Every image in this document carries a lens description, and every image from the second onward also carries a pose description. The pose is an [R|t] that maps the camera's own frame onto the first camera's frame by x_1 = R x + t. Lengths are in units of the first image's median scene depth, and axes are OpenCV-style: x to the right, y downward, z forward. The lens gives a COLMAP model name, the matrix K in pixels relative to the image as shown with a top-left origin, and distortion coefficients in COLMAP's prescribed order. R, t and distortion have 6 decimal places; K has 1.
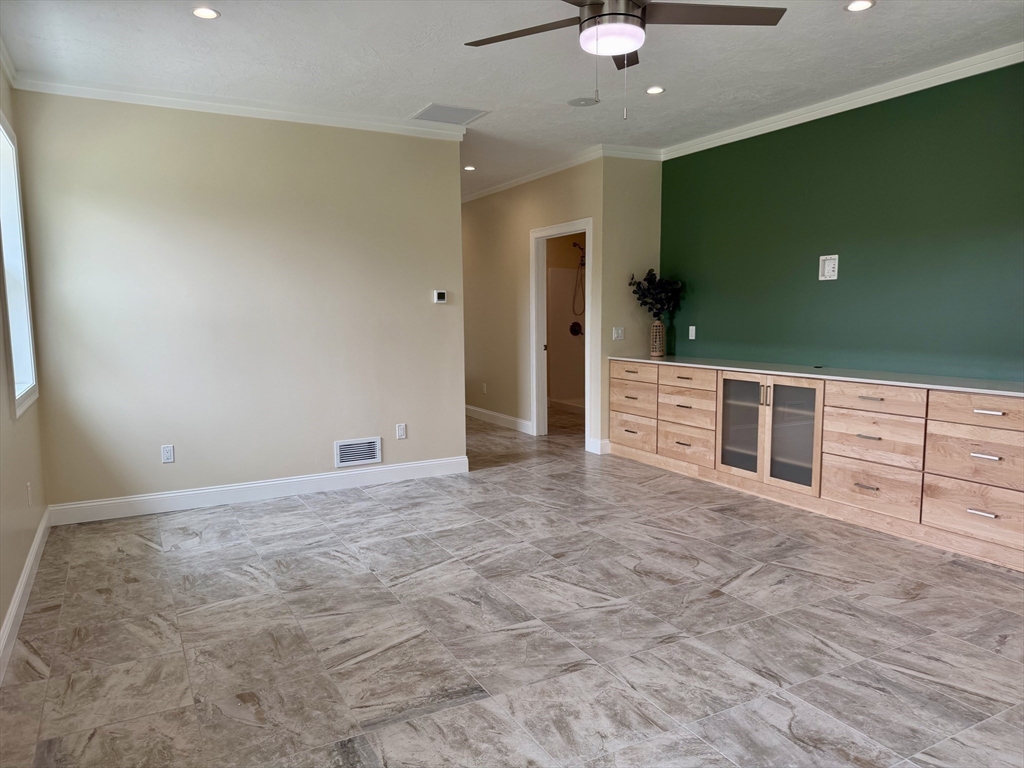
lens RADIAL K [[715.5, 0, 504.4], [0, 715.5, 385.3], [0, 0, 1]] dist [0.074048, -0.094455]
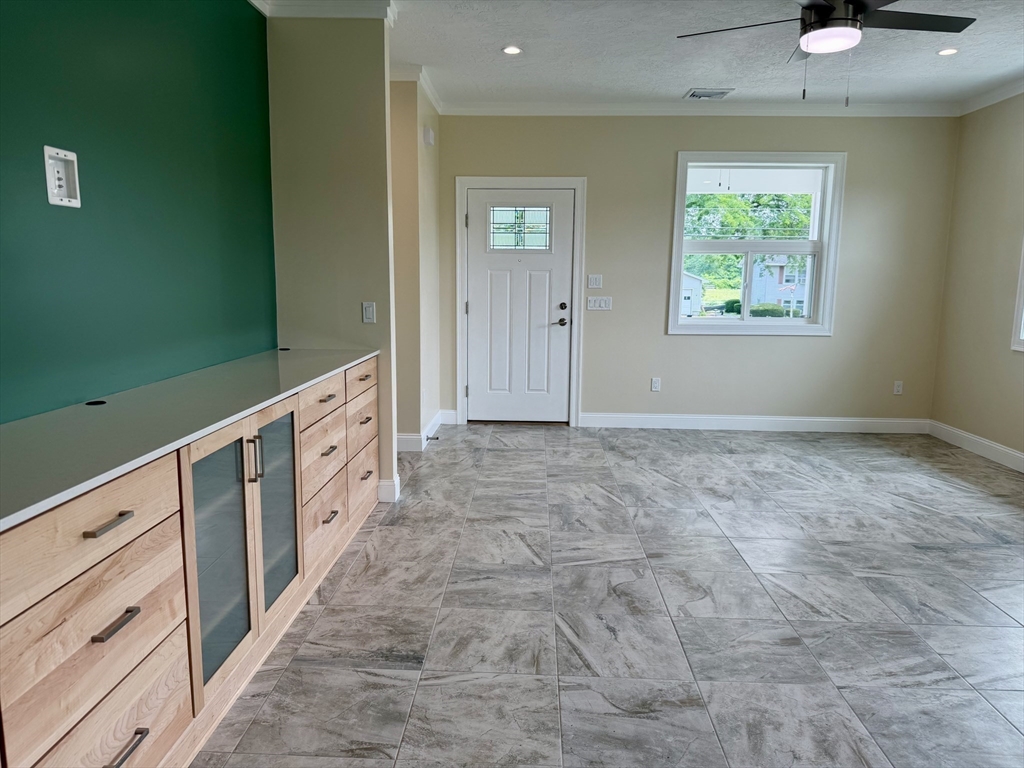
lens RADIAL K [[715.5, 0, 511.9], [0, 715.5, 370.2], [0, 0, 1]] dist [0.074048, -0.094455]
pose [[-0.866048, -0.068288, 0.495275, -0.017810], [0.045779, 0.975635, 0.214569, -0.170983], [-0.497860, 0.208500, -0.841821, 1.640739]]
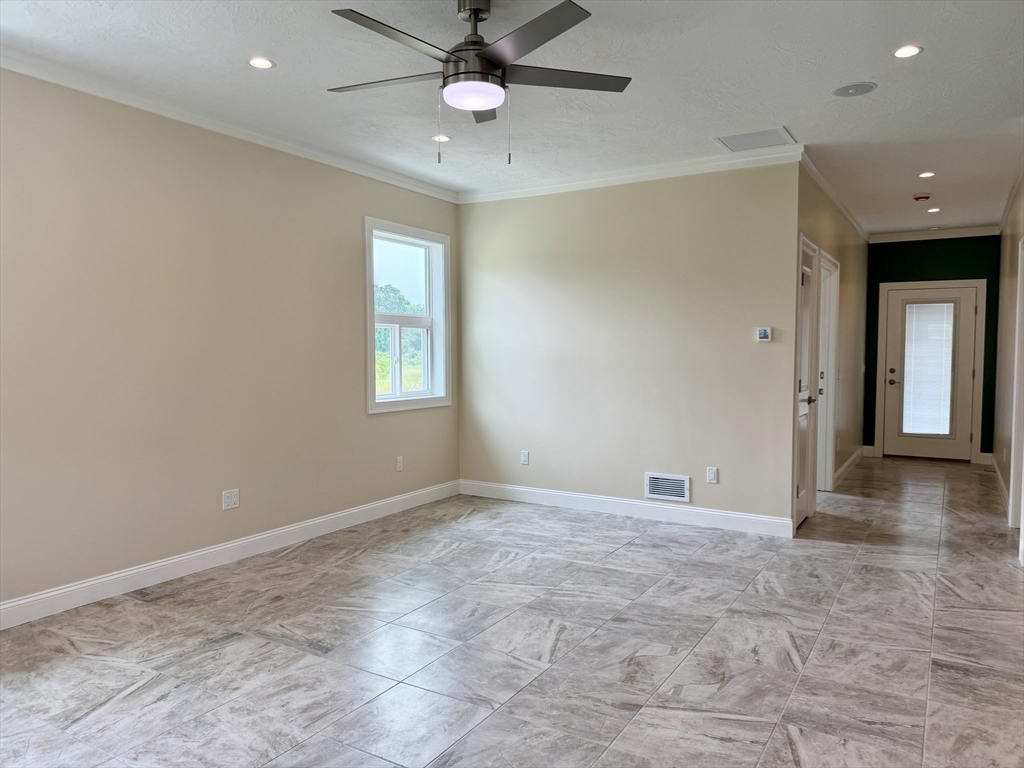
lens RADIAL K [[715.5, 0, 513.8], [0, 715.5, 380.4], [0, 0, 1]] dist [0.074048, -0.094455]
pose [[0.508711, 0.047897, -0.859604, 0.775982], [-0.094437, 0.995531, -0.000417, -0.052295], [0.855742, 0.081390, 0.510960, 0.385243]]
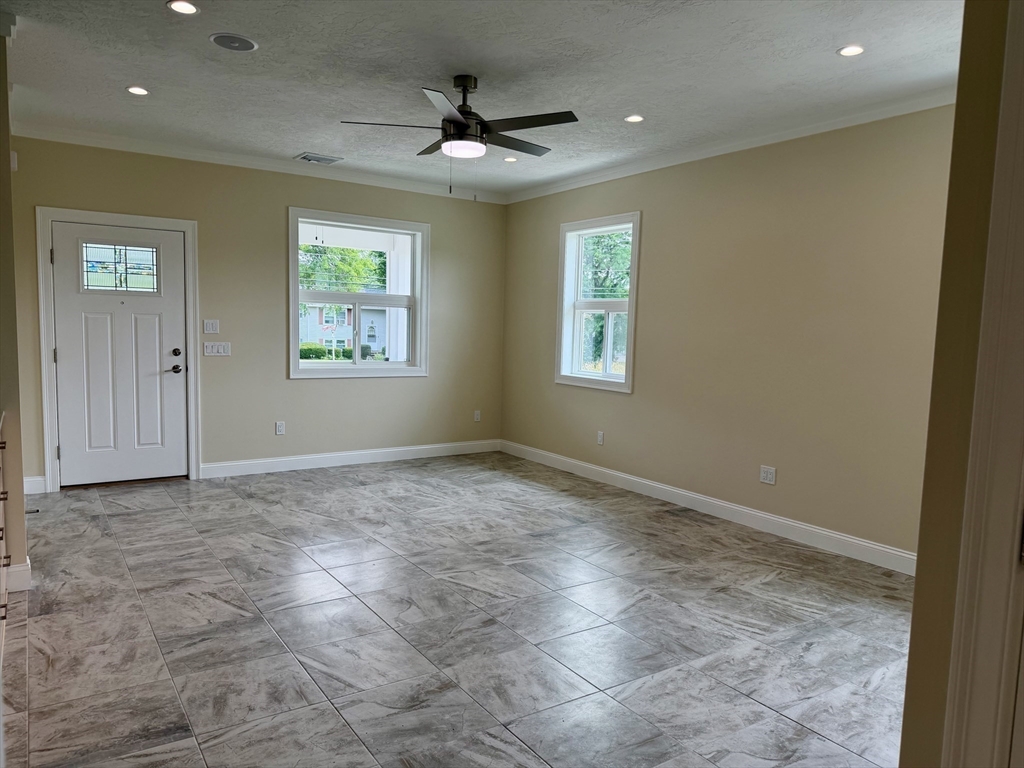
lens RADIAL K [[715.5, 0, 510.8], [0, 715.5, 360.1], [0, 0, 1]] dist [0.074048, -0.094455]
pose [[-0.995016, -0.013912, -0.098740, 0.138607], [-0.029058, 0.987697, 0.153658, -0.203020], [0.095387, 0.155761, -0.983178, 1.784048]]
